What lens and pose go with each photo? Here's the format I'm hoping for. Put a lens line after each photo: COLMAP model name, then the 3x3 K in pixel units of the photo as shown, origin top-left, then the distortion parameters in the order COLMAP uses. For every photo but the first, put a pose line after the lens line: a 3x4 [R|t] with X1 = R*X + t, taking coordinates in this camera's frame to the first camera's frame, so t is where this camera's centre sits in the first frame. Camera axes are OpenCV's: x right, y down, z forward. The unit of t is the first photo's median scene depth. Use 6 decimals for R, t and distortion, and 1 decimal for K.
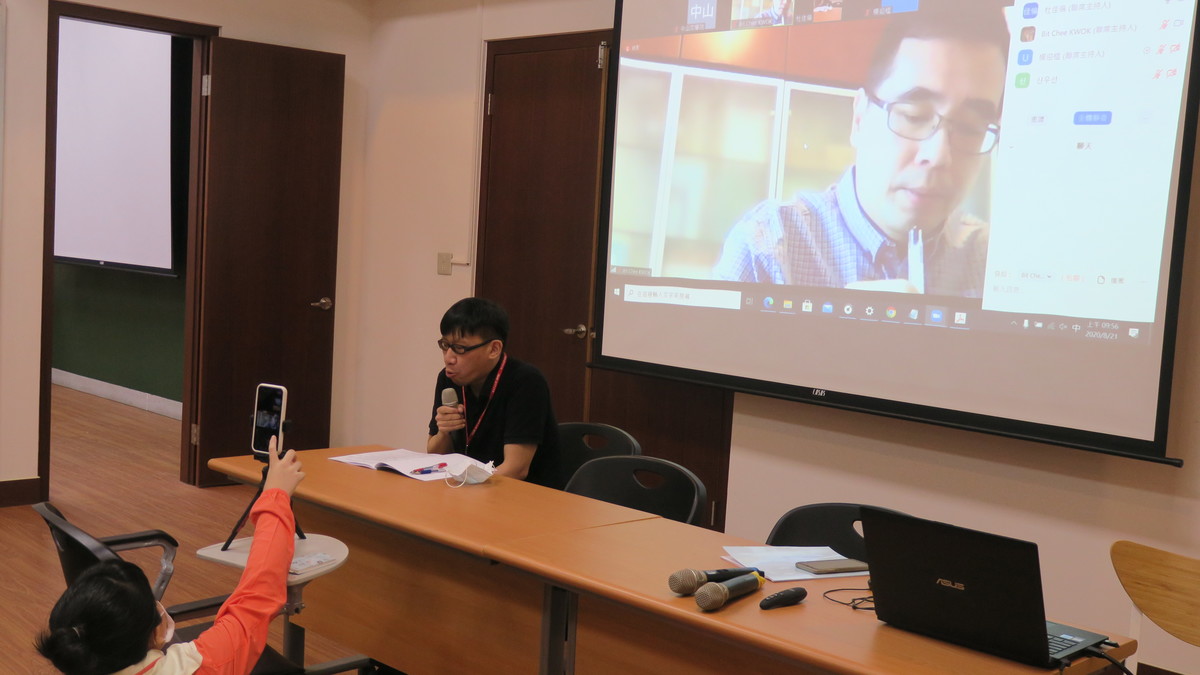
lens RADIAL K [[1301.3, 0, 600.5], [0, 1301.3, 333.2], [0, 0, 1]] dist [0.015553, 0.000000]
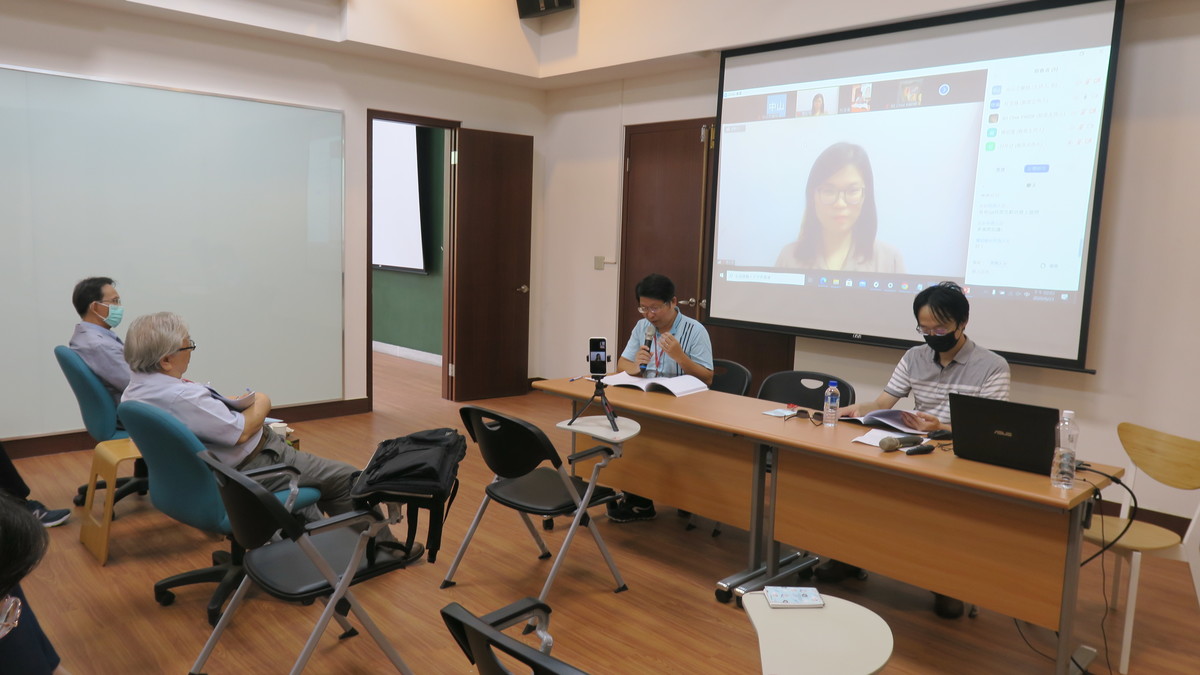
lens RADIAL K [[837.3, 0, 598.4], [0, 837.3, 332.7], [0, 0, 1]] dist [-0.004346, 0.000929]
pose [[0.999583, -0.022511, -0.018079, -0.127072], [0.023139, 0.999109, 0.035297, -0.003432], [0.017269, -0.035701, 0.999213, -0.068944]]
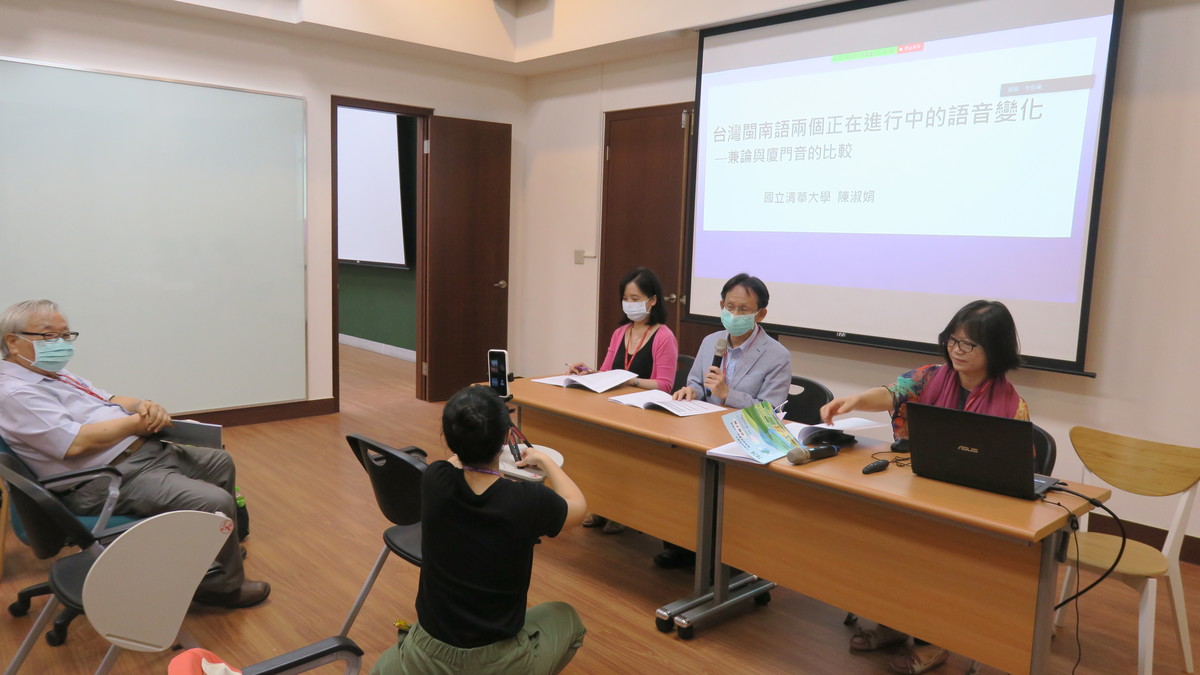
lens RADIAL K [[837.3, 0, 597.4], [0, 837.3, 331.4], [0, 0, 1]] dist [-0.004346, 0.000929]
pose [[0.998743, -0.020040, -0.045951, -0.065895], [0.021741, 0.999085, 0.036838, -0.001007], [0.045170, -0.037791, 0.998264, -0.005457]]
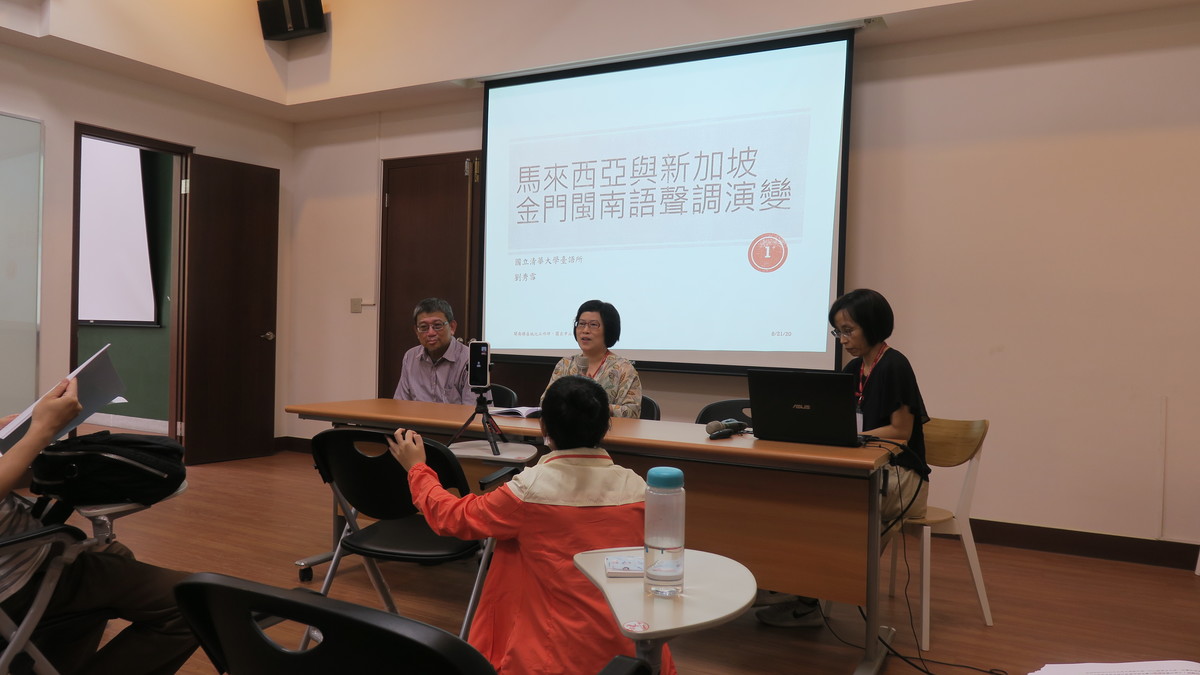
lens RADIAL K [[837.3, 0, 593.8], [0, 837.3, 335.6], [0, 0, 1]] dist [-0.004346, 0.000929]
pose [[0.962568, -0.035944, 0.268645, -0.142821], [0.051137, 0.997451, -0.049771, 0.054297], [-0.266171, 0.061646, 0.961953, -0.011366]]
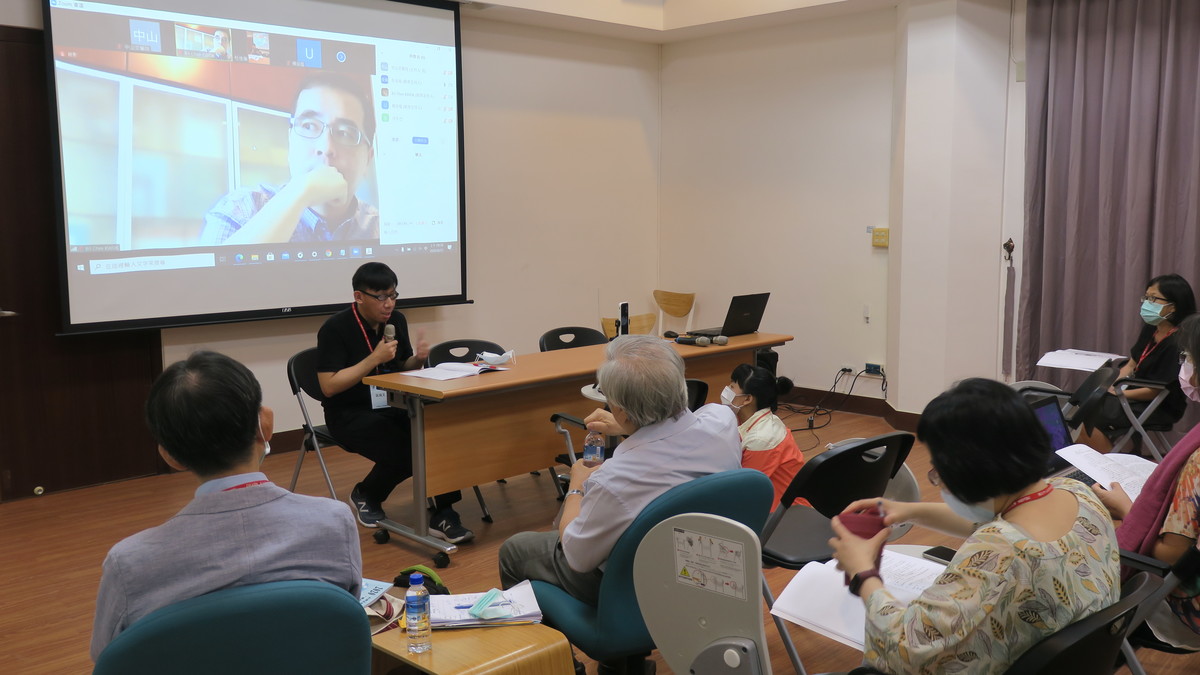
lens RADIAL K [[1112.2, 0, 604.2], [0, 1112.2, 338.4], [0, 0, 1]] dist [0.034220, 0.000000]
pose [[0.005092, -0.175870, 0.984400, -0.984415], [0.086914, 0.980766, 0.174771, -0.104861], [-0.996203, 0.084668, 0.020280, 0.528469]]
